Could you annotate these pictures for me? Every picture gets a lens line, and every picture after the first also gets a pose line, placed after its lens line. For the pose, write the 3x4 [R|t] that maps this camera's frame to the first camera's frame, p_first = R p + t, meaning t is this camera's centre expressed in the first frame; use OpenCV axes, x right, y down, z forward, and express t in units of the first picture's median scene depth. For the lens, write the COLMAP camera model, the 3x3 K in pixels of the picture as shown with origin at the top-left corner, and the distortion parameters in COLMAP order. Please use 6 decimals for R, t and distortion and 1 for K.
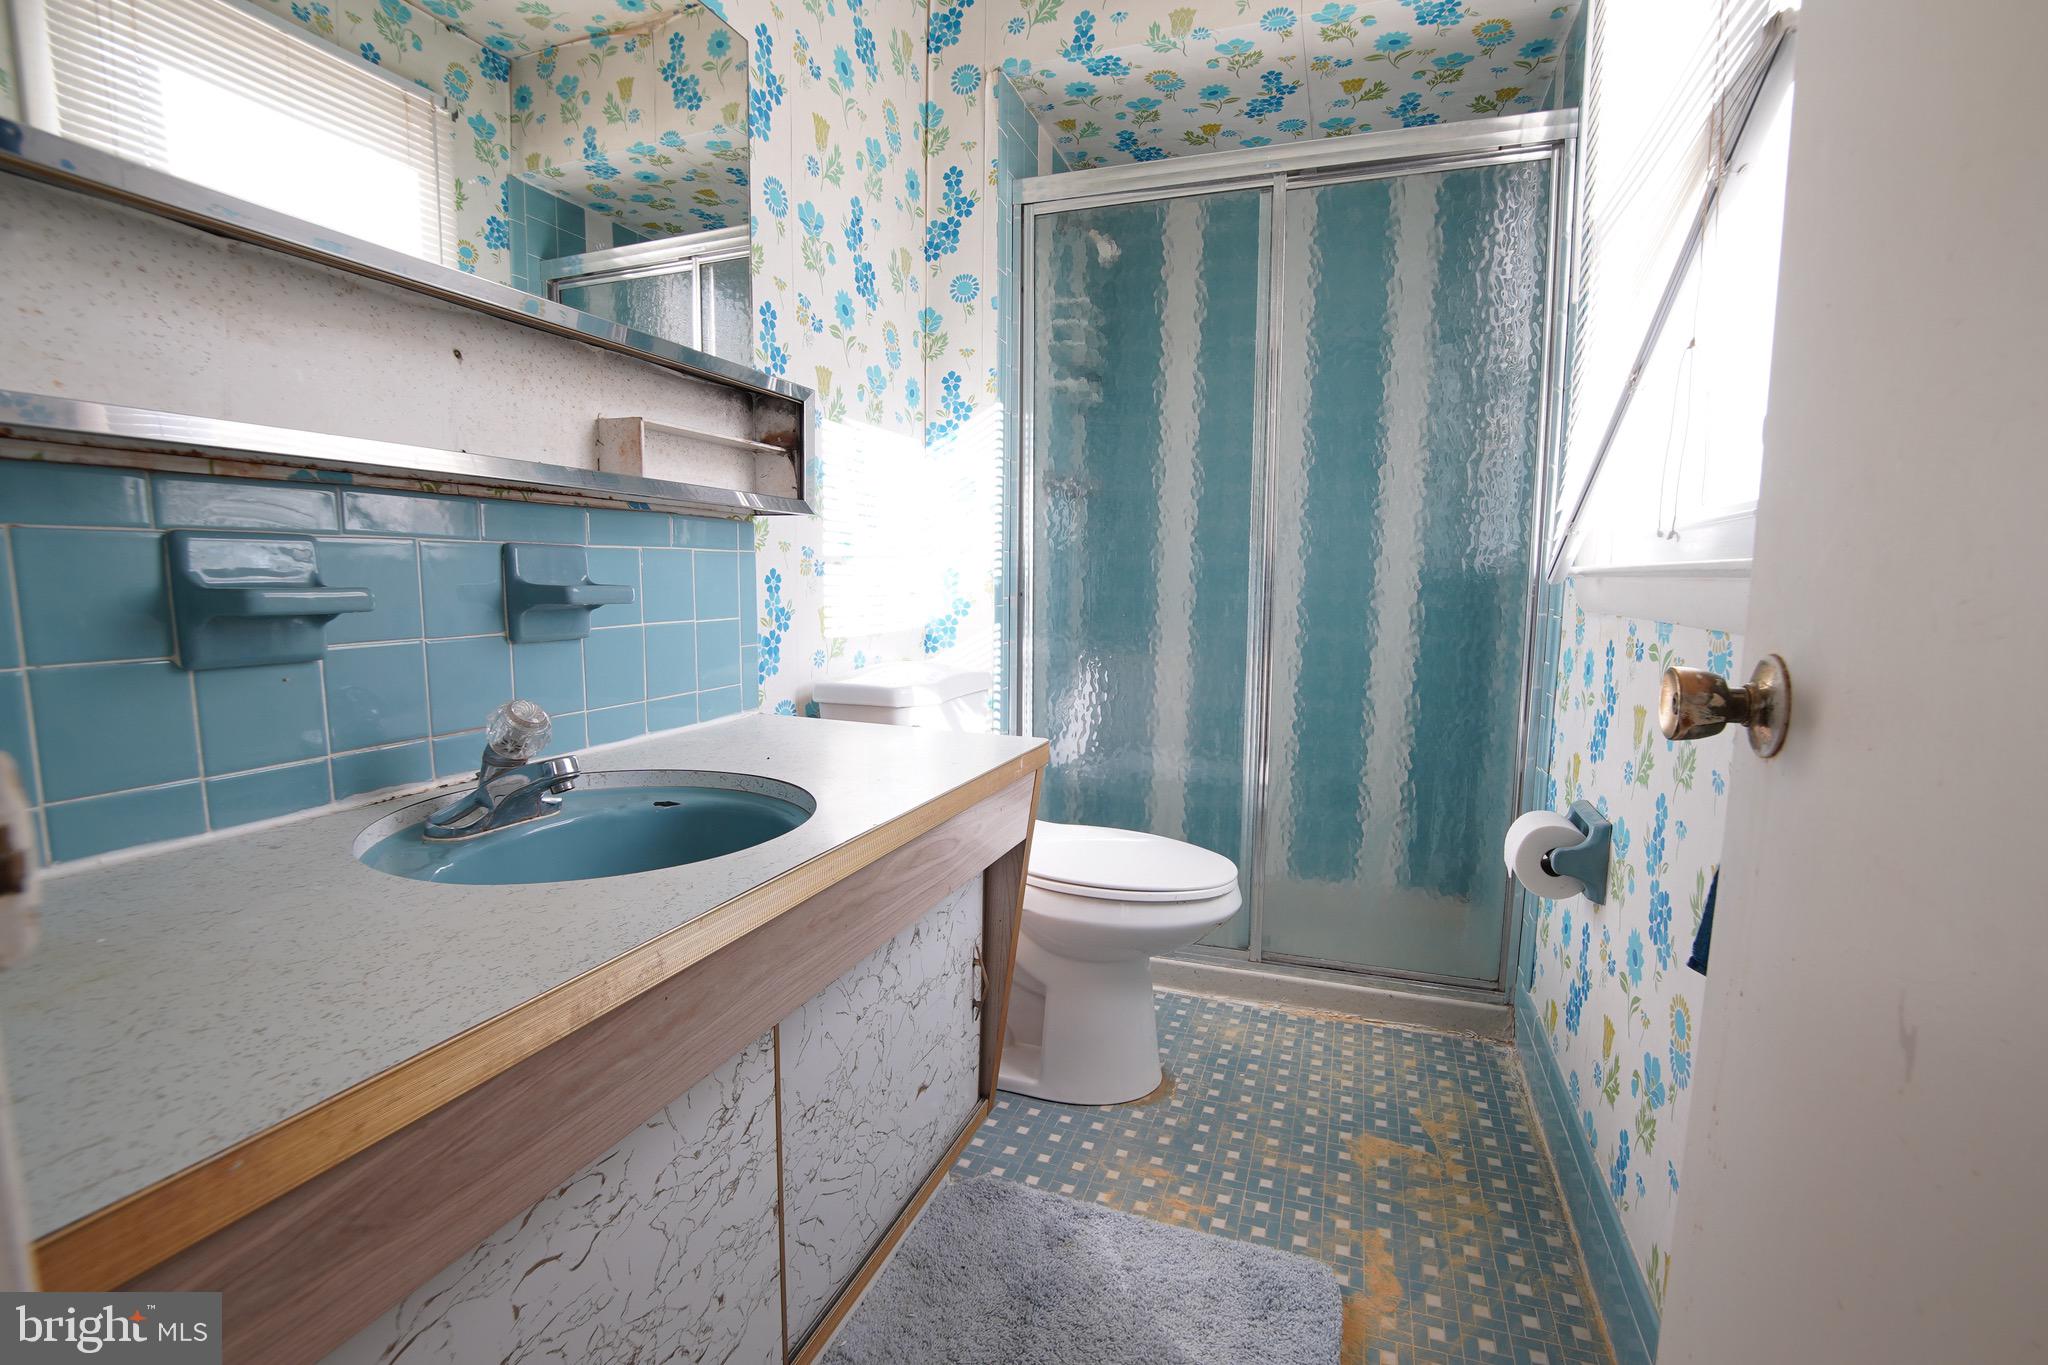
lens RADIAL K [[911.2, 0, 1029.9], [0, 911.2, 683.3], [0, 0, 1]] dist [-0.036562, 0.007814]
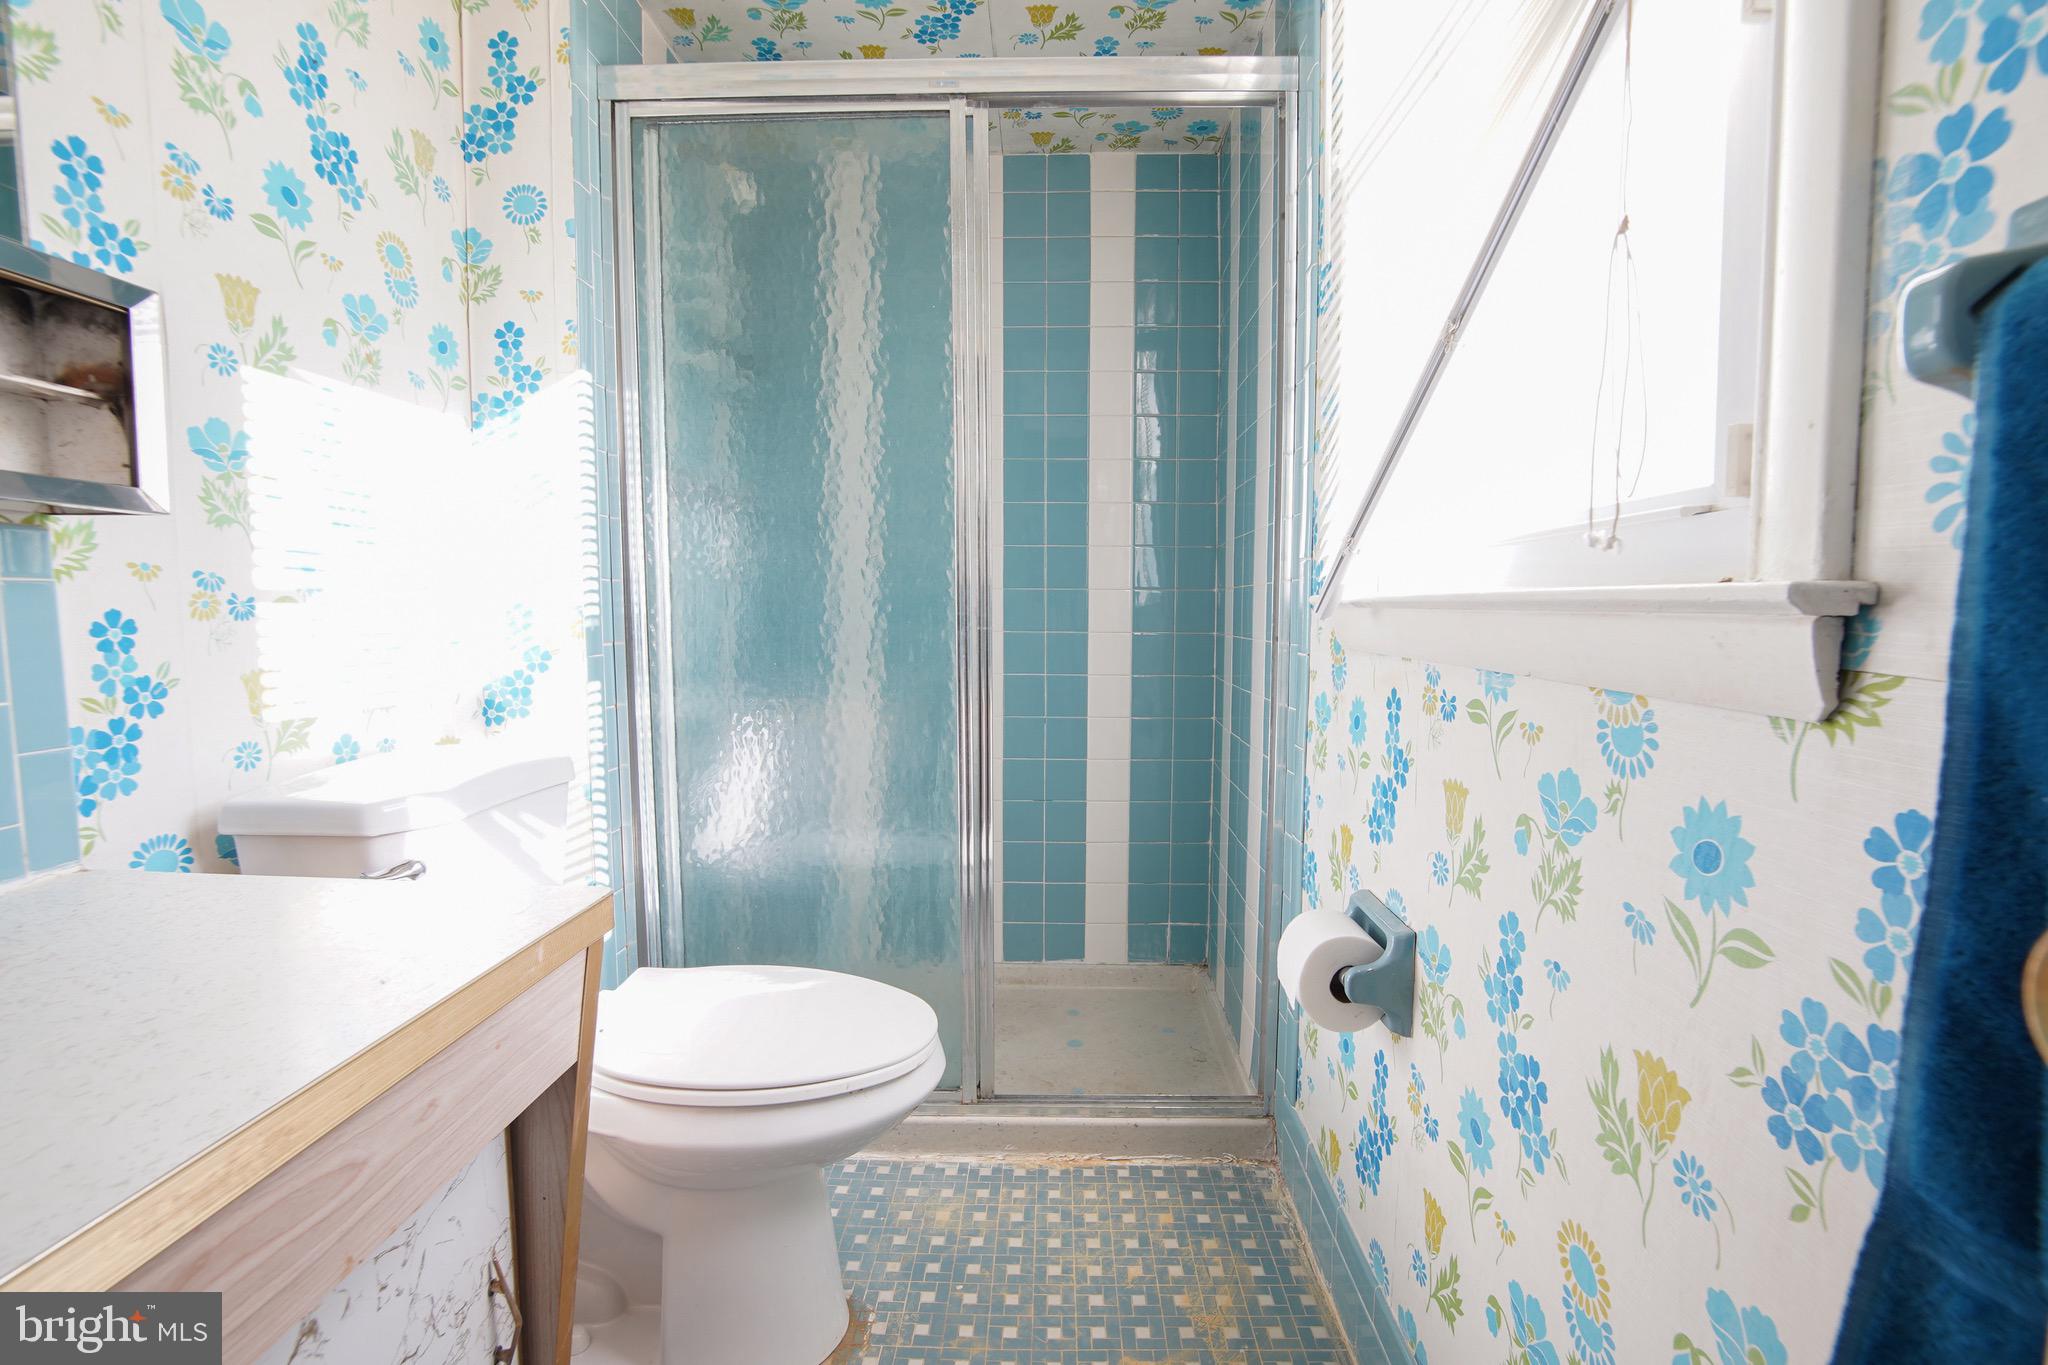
lens RADIAL K [[911.2, 0, 1032.5], [0, 911.2, 669.0], [0, 0, 1]] dist [-0.036562, 0.007814]
pose [[0.948273, -0.032054, 0.315835, 0.078520], [0.046743, 0.998144, -0.039039, -0.037362], [-0.313997, 0.051783, 0.948011, 0.270178]]
